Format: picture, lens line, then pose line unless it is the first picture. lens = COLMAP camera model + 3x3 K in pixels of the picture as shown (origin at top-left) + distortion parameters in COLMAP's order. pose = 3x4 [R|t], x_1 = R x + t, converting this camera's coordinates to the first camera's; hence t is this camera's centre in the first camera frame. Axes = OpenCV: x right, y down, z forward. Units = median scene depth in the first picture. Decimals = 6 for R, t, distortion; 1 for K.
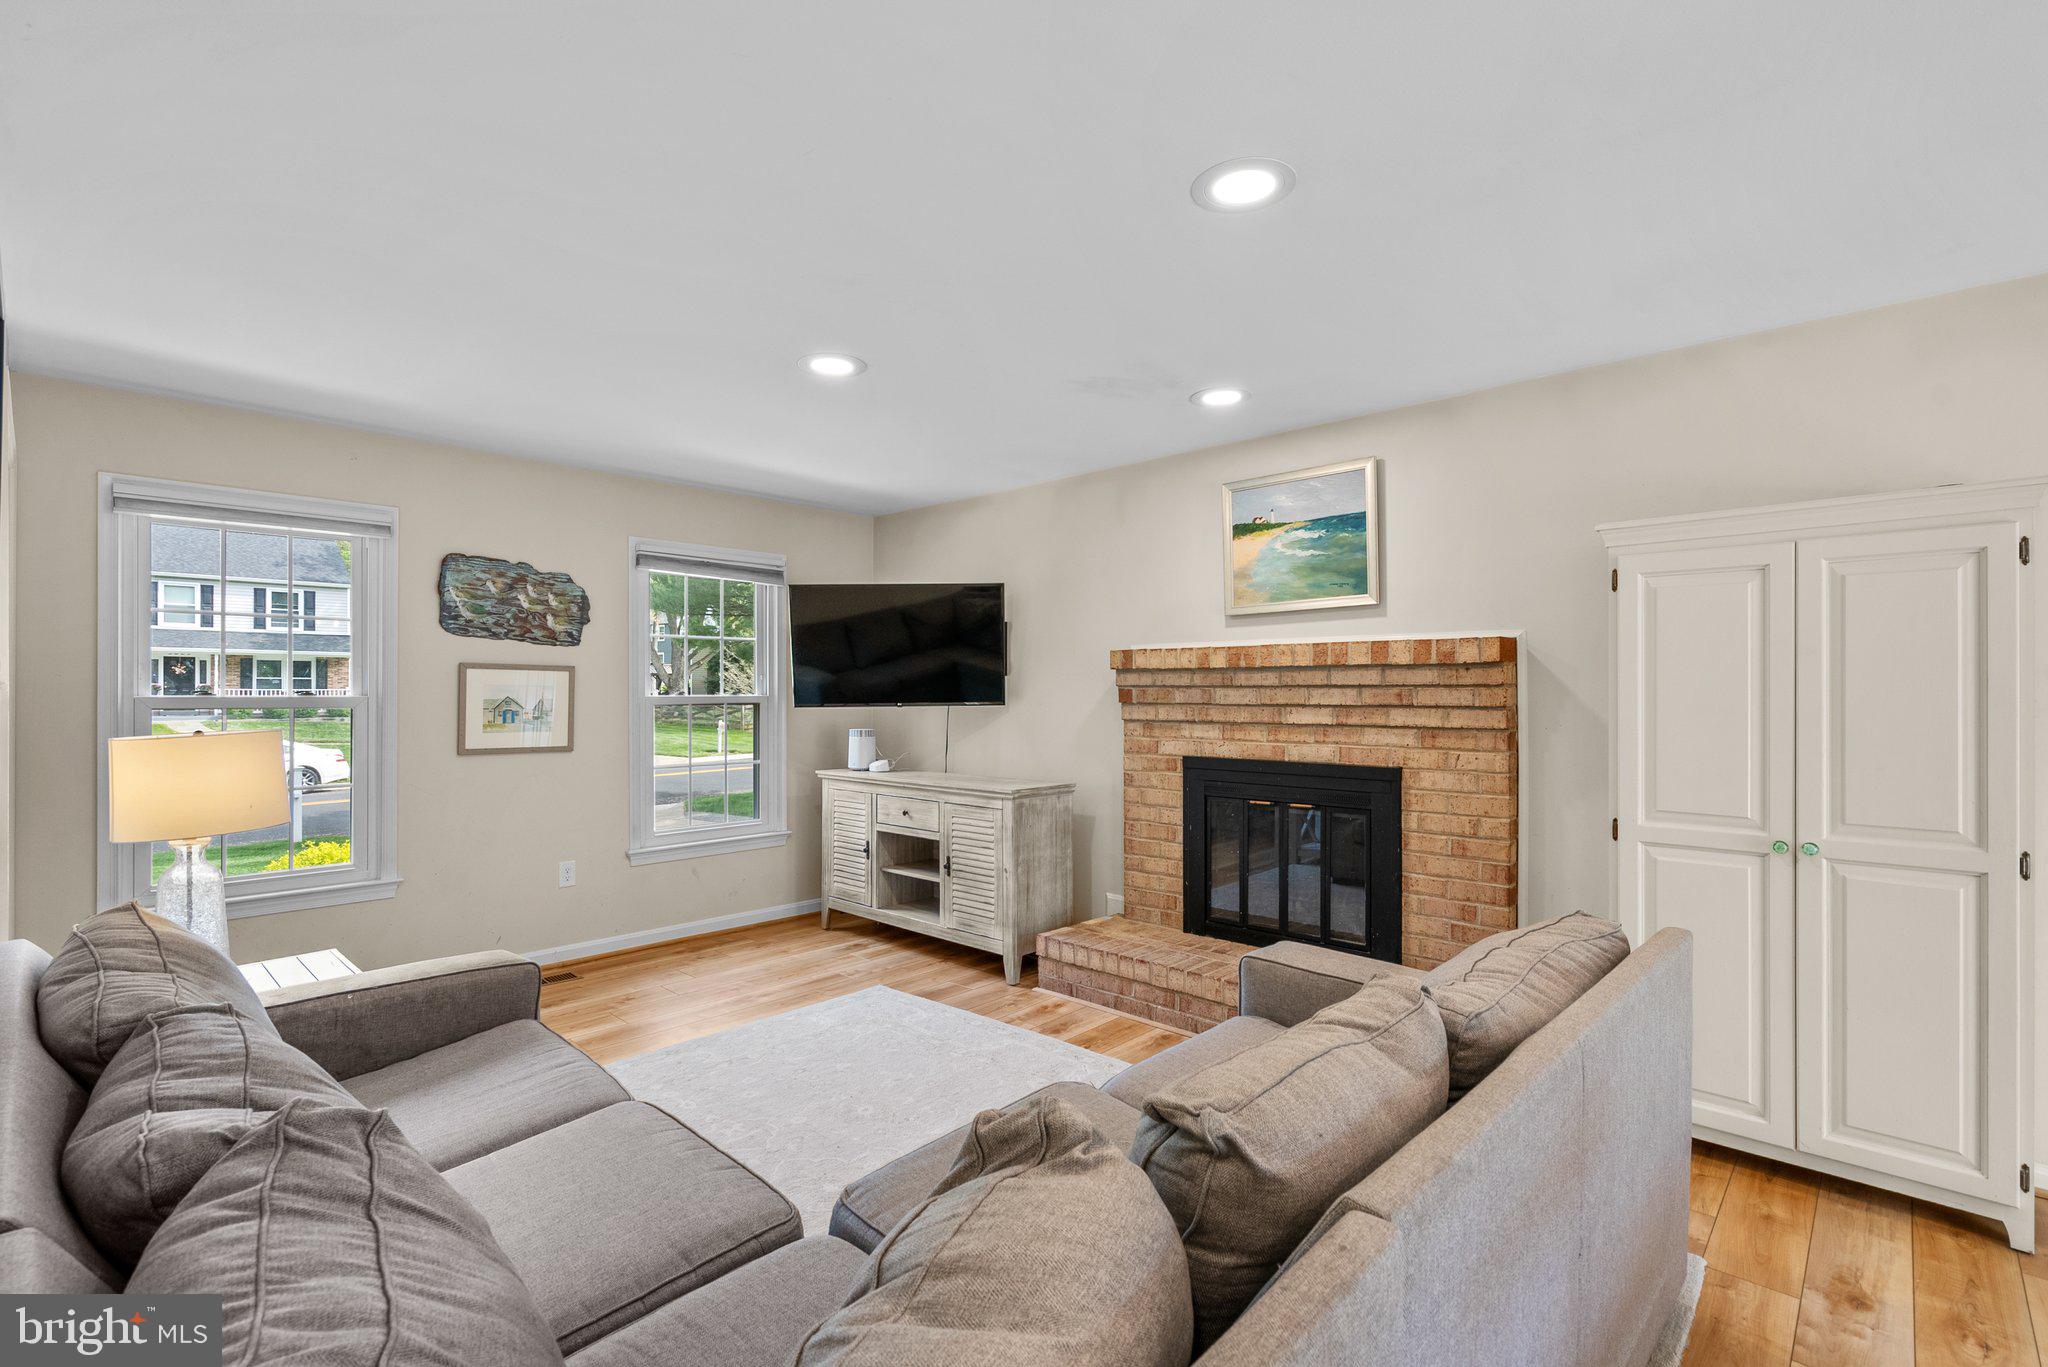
lens RADIAL K [[926.3, 0, 1016.9], [0, 926.3, 687.0], [0, 0, 1]] dist [-0.004285, -0.000620]
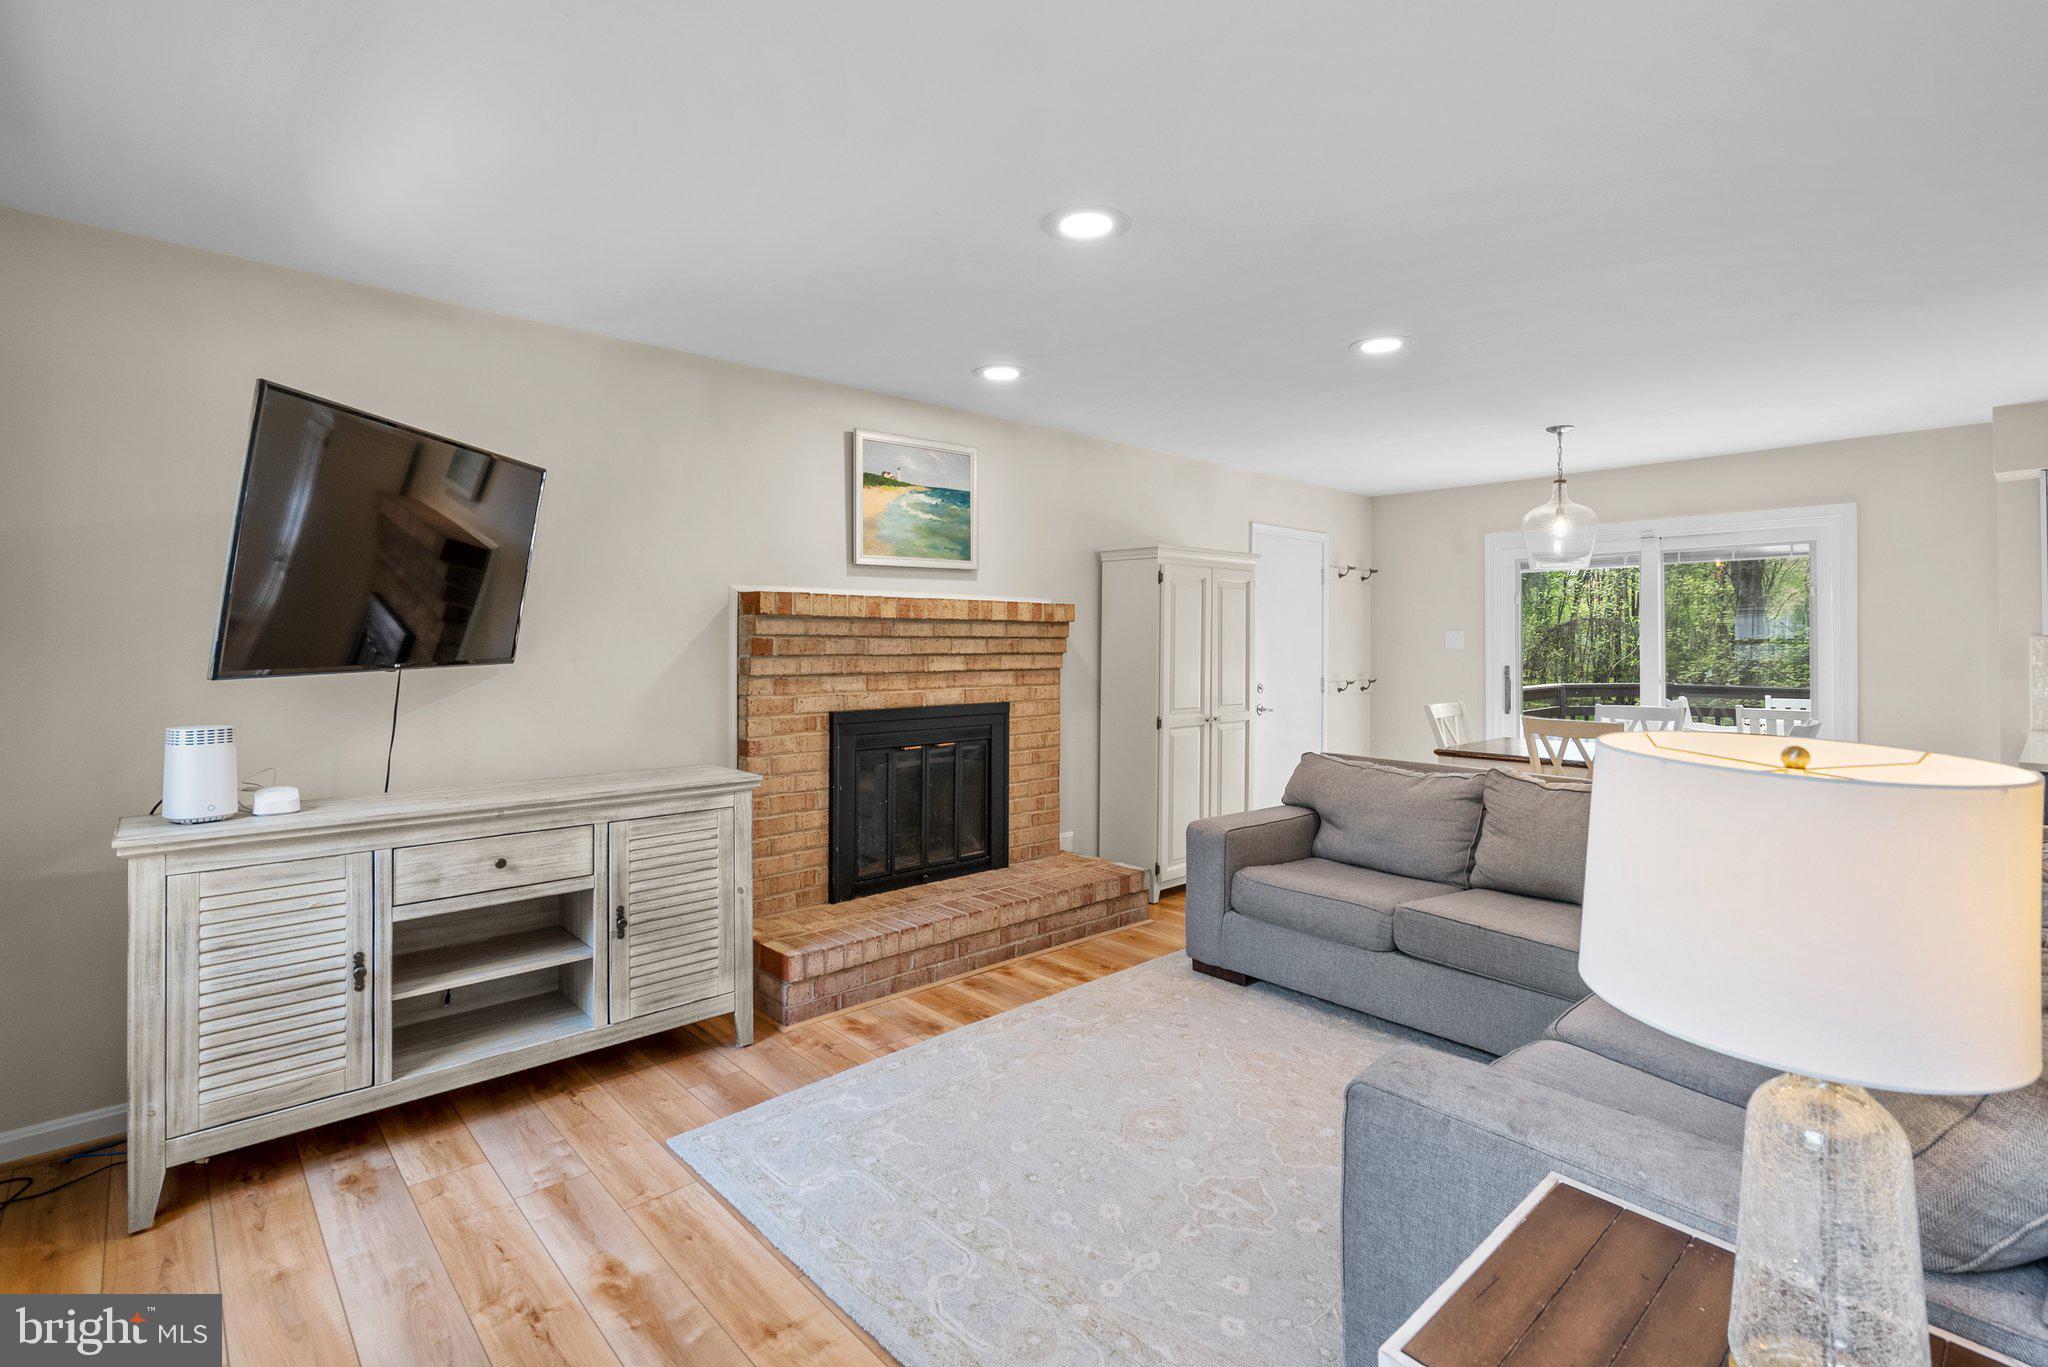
lens RADIAL K [[956.5, 0, 1016.5], [0, 956.5, 636.7], [0, 0, 1]] dist [0.000303, -0.000056]
pose [[0.075434, 0.006217, 0.997131, -0.761552], [-0.006456, 0.999963, -0.005746, 0.004162], [-0.997130, -0.006004, 0.075471, 0.755812]]
